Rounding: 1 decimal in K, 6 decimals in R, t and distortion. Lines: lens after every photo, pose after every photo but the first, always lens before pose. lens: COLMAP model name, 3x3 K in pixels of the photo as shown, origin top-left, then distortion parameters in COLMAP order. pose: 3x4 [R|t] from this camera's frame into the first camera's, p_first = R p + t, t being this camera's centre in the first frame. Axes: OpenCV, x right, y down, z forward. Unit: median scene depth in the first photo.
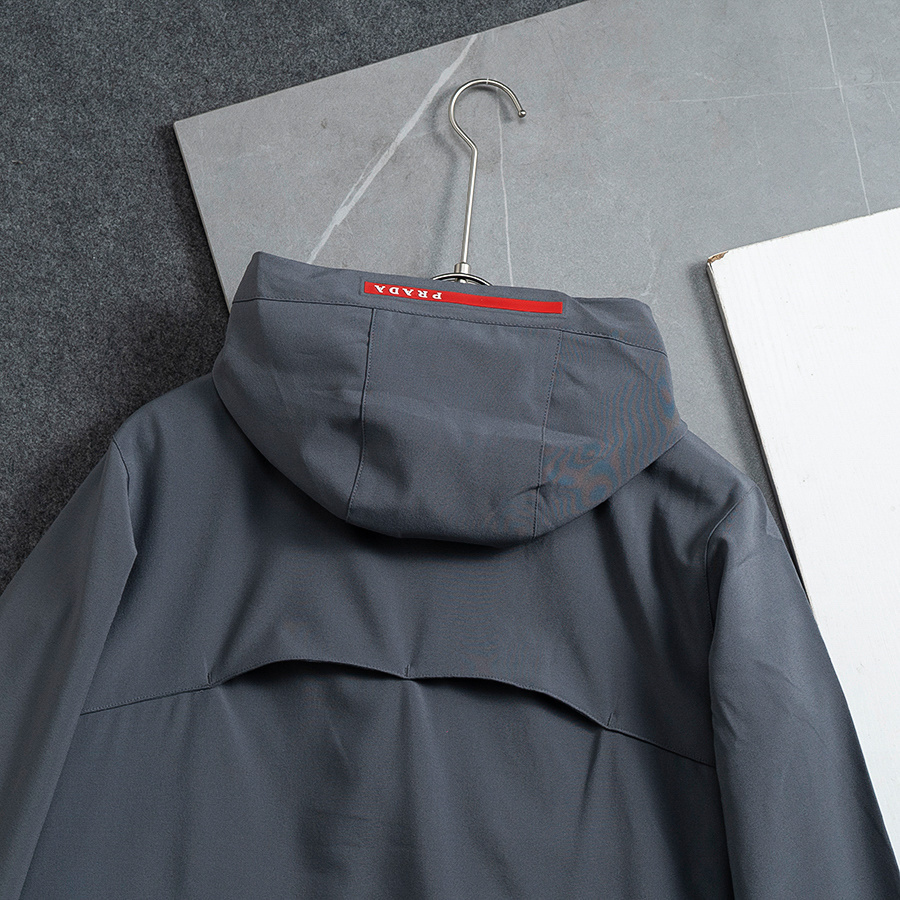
lens RADIAL K [[2495.7, 0, 450.0], [0, 2495.7, 450.0], [0, 0, 1]] dist [0.014791, -0.449146]
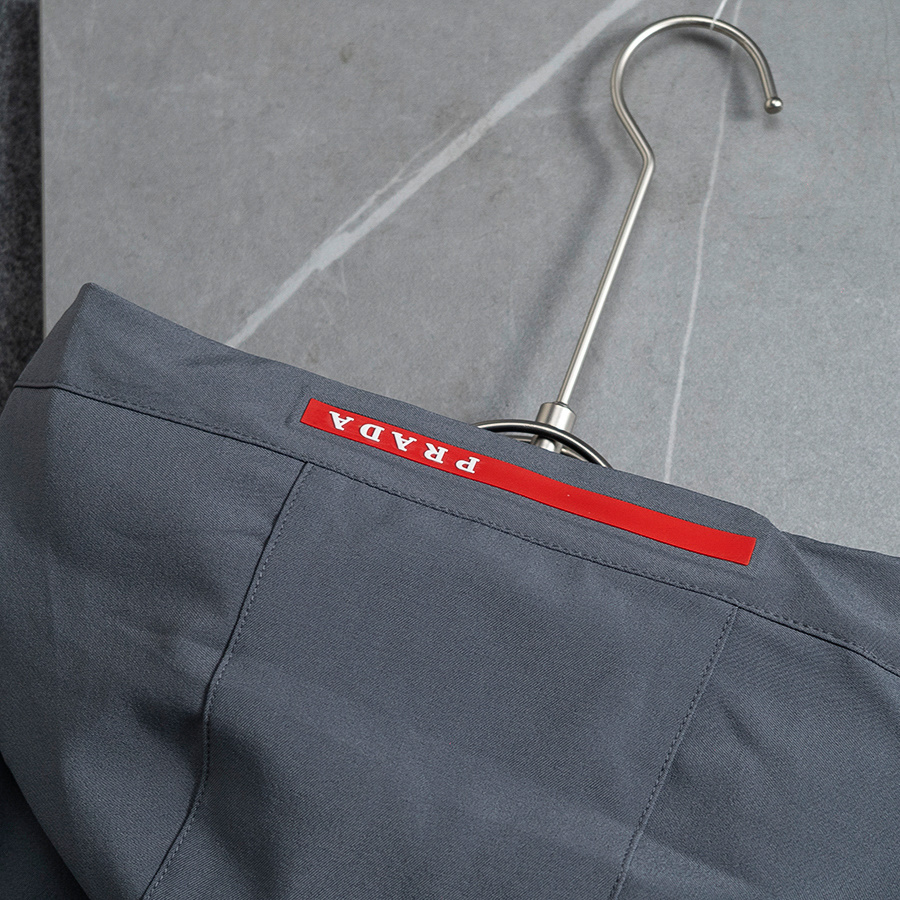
lens RADIAL K [[2495.7, 0, 450.0], [0, 2495.7, 450.0], [0, 0, 1]] dist [0.014791, -0.449146]
pose [[0.964776, 0.198180, -0.173008, 0.063456], [-0.208676, 0.976969, -0.044561, -0.043496], [0.160192, 0.079094, 0.983912, 0.567433]]
